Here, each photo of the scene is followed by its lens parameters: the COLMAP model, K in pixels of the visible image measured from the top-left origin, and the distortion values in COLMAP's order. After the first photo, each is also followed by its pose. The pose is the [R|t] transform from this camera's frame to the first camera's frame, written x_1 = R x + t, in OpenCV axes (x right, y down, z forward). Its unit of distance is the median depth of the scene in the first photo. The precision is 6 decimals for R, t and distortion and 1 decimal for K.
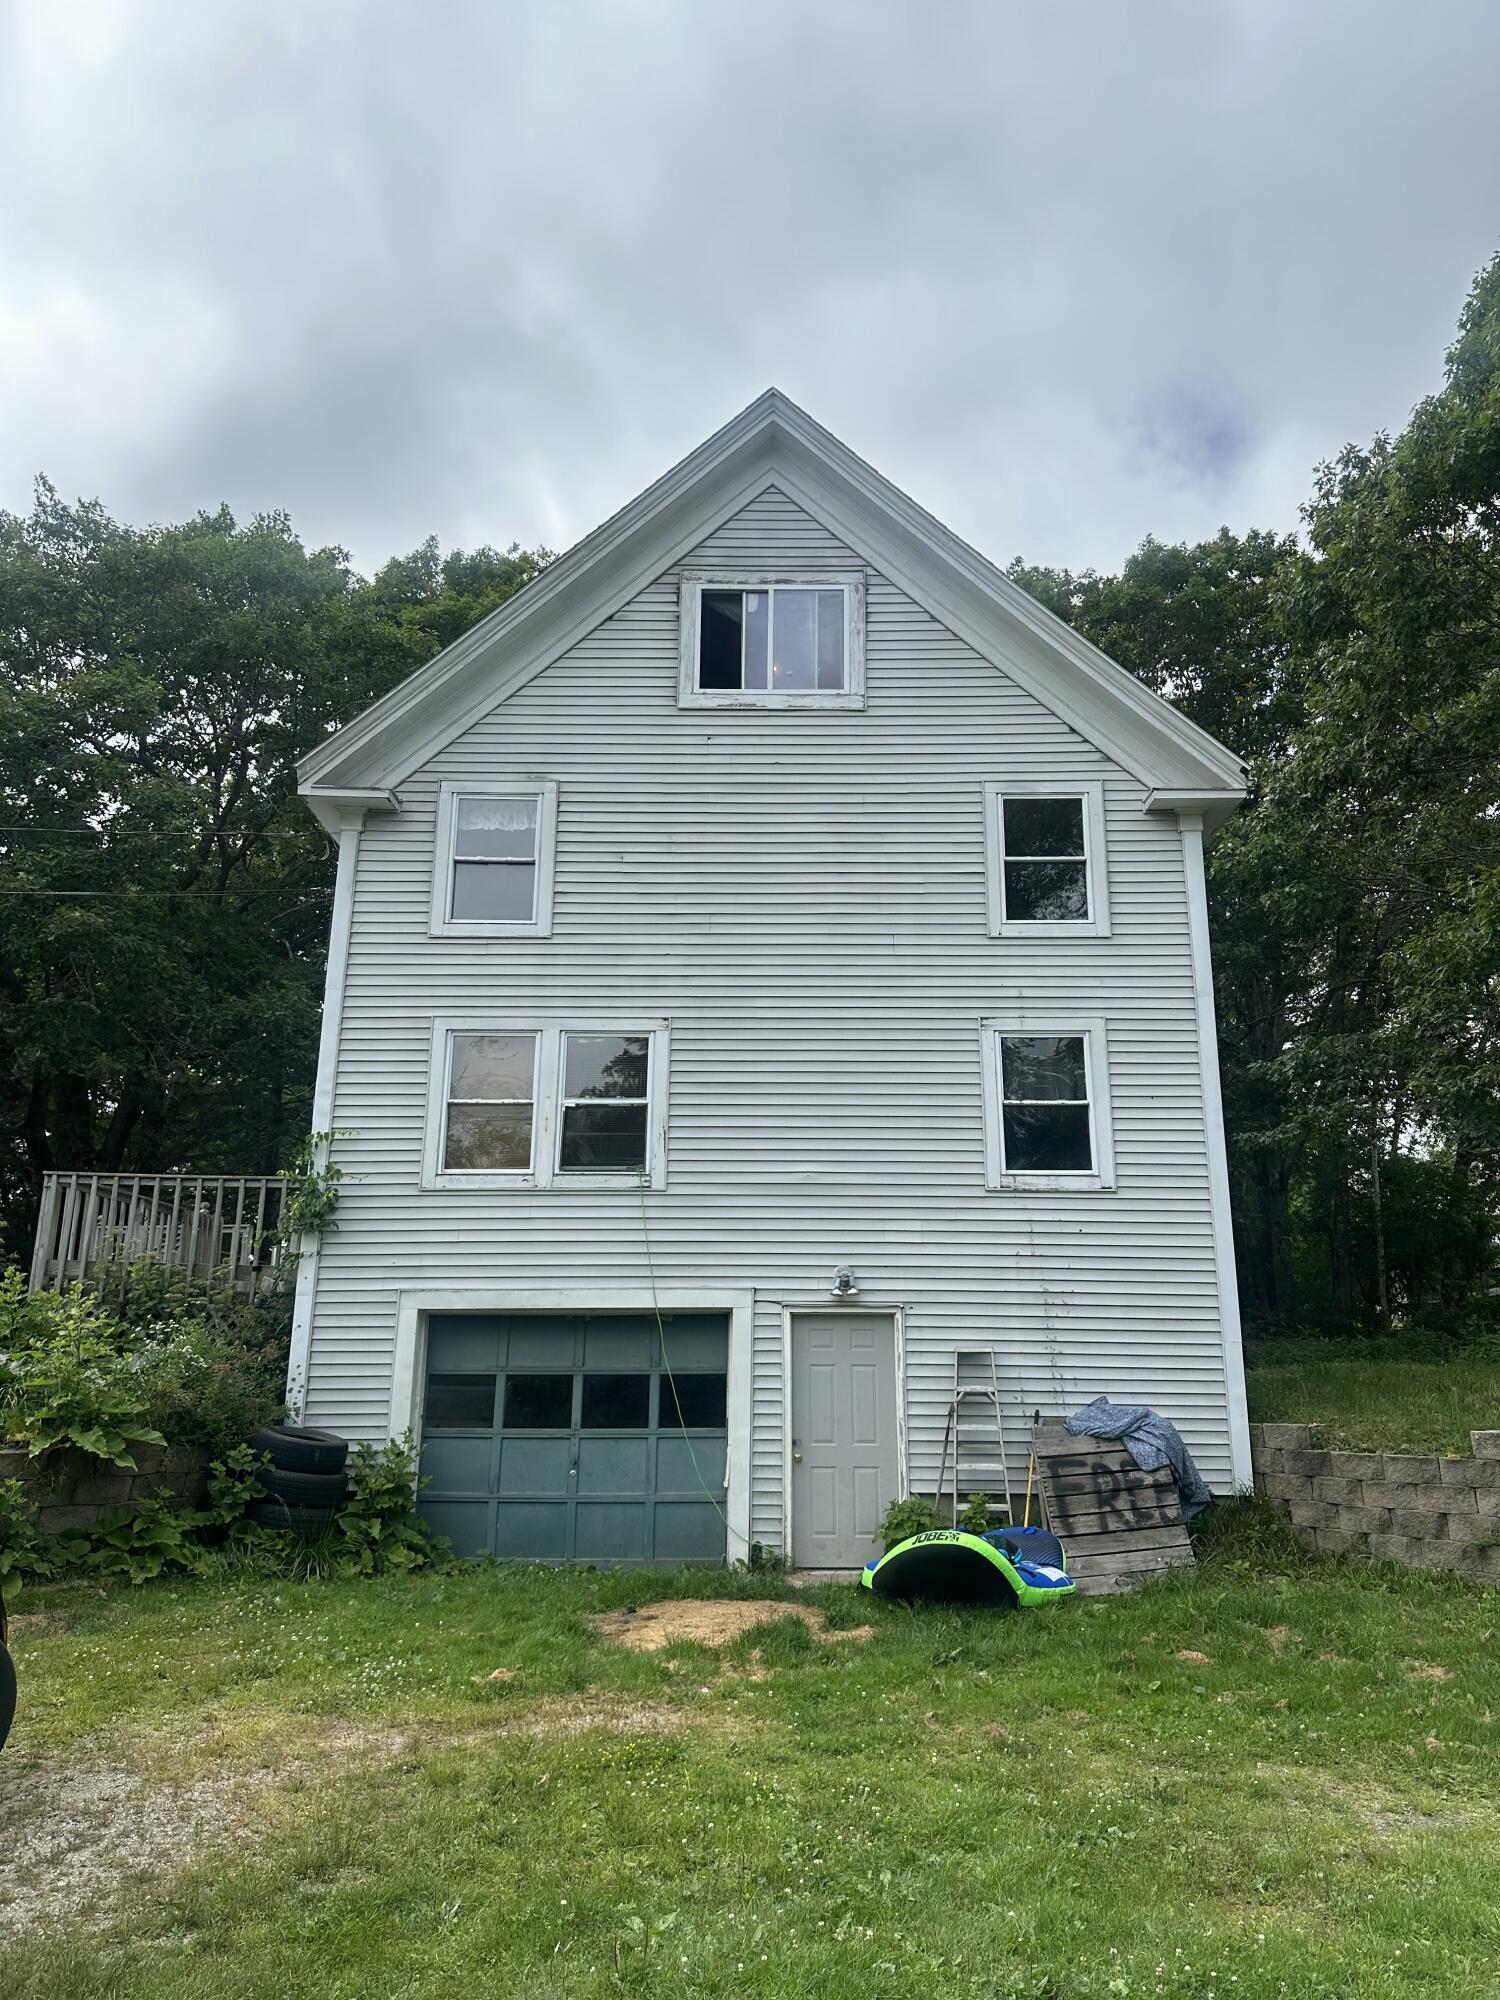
lens RADIAL K [[1401.5, 0, 748.0], [0, 1401.5, 1038.0], [0, 0, 1]] dist [0.207654, -0.403370]
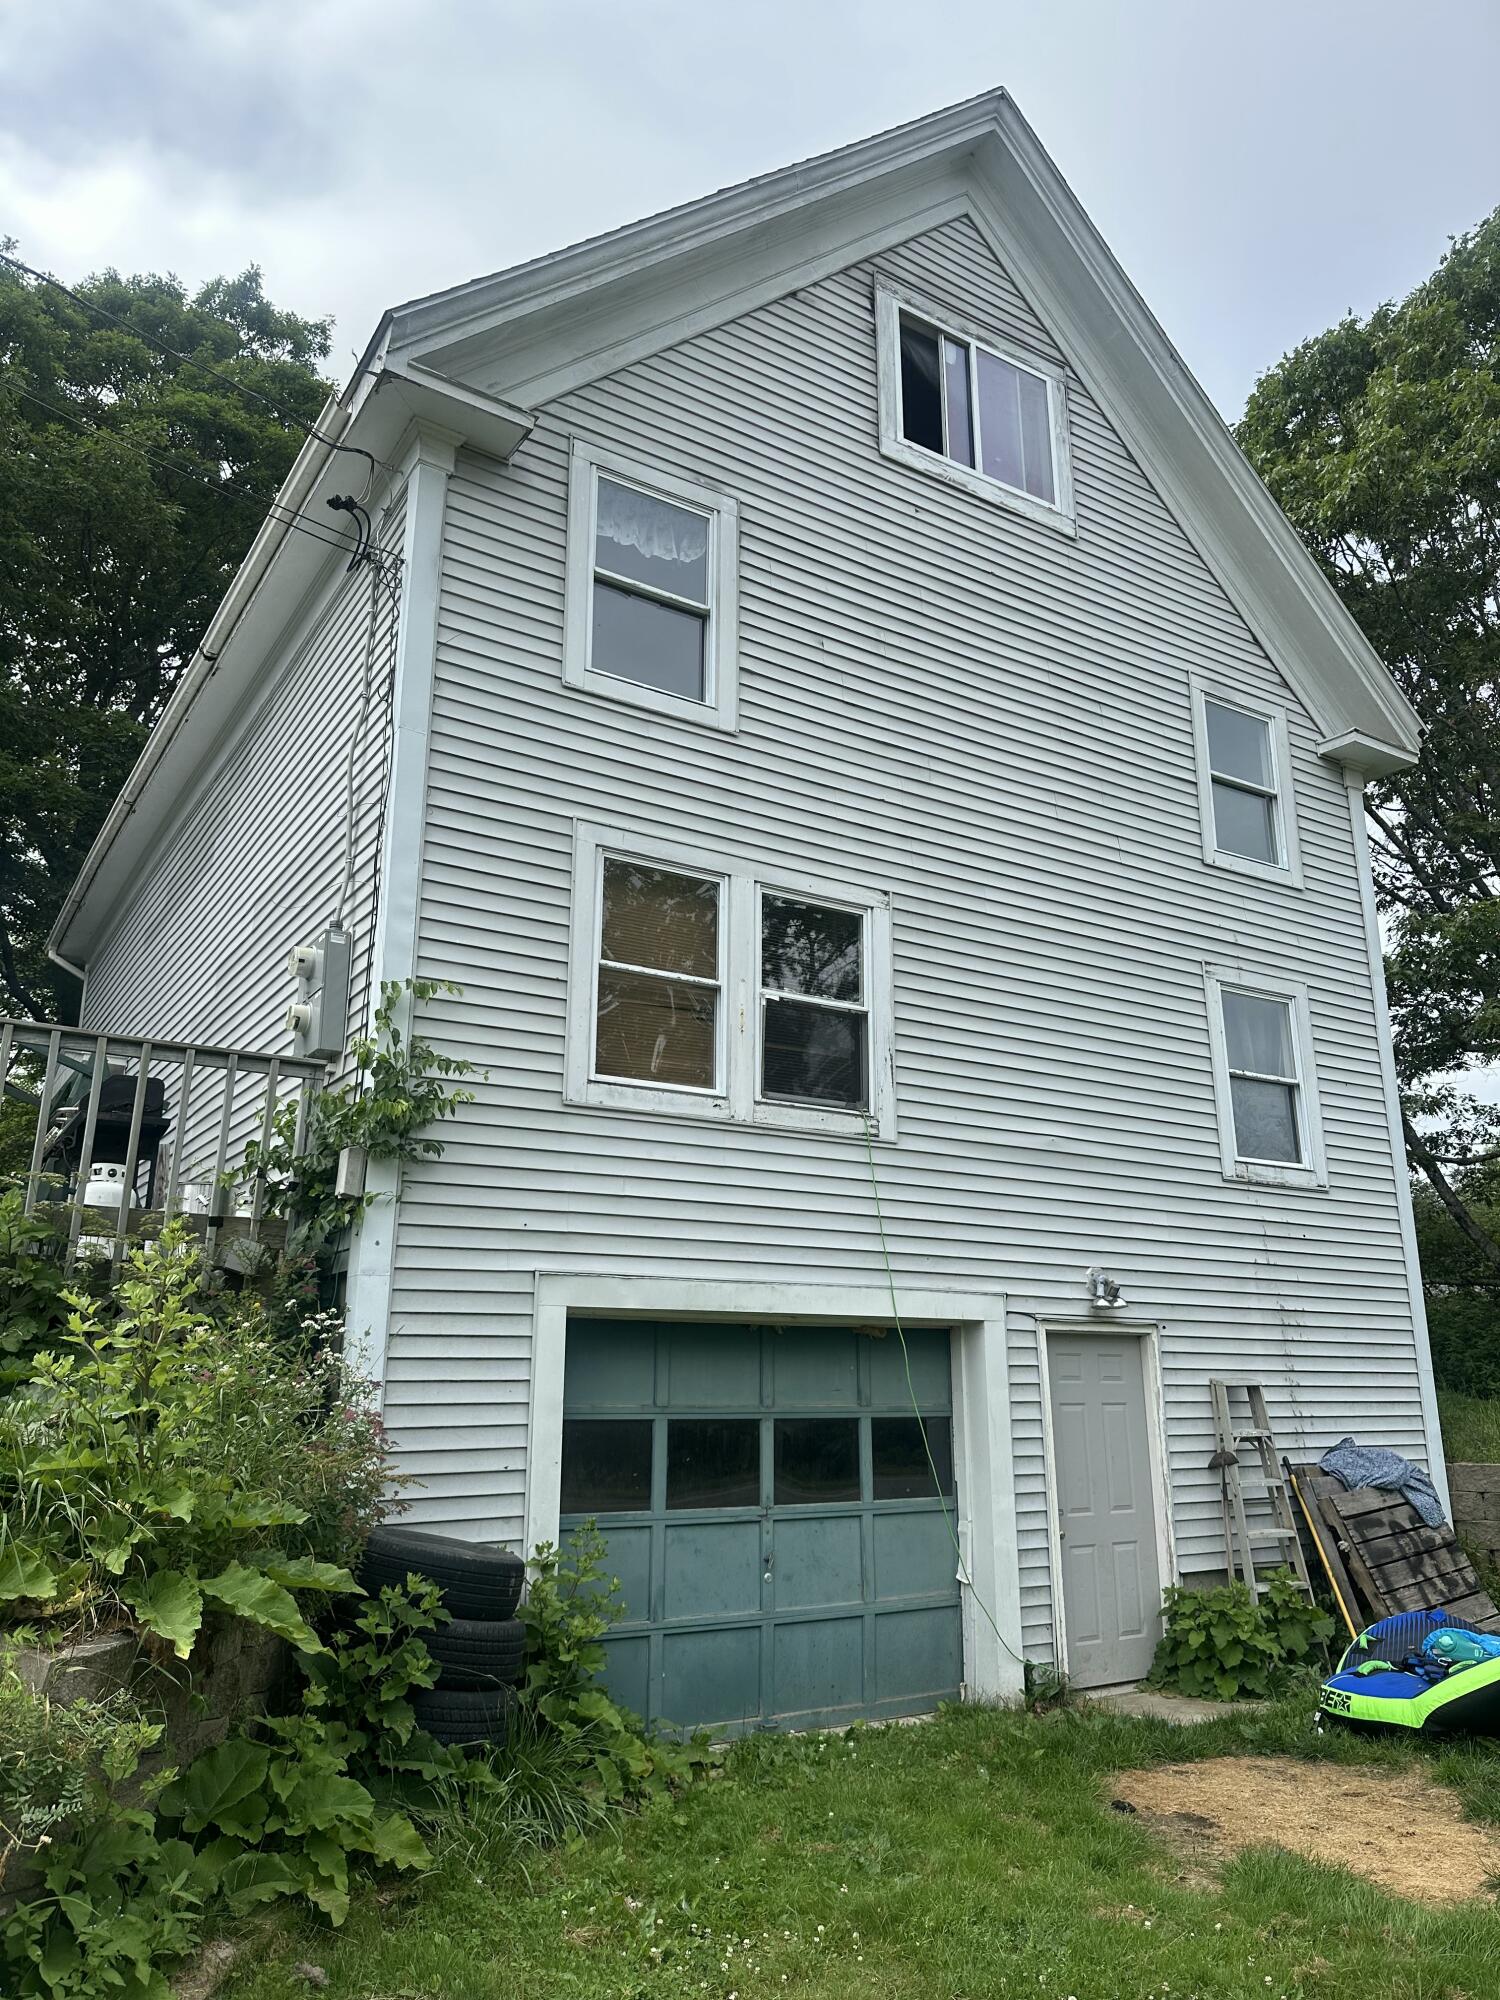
lens RADIAL K [[1401.5, 0, 748.0], [0, 1401.5, 1038.0], [0, 0, 1]] dist [0.207654, -0.403370]
pose [[0.839716, 0.126456, 0.528097, -0.479632], [-0.124918, 0.991409, -0.038768, 0.093608], [-0.528463, -0.033415, 0.848299, 0.468491]]
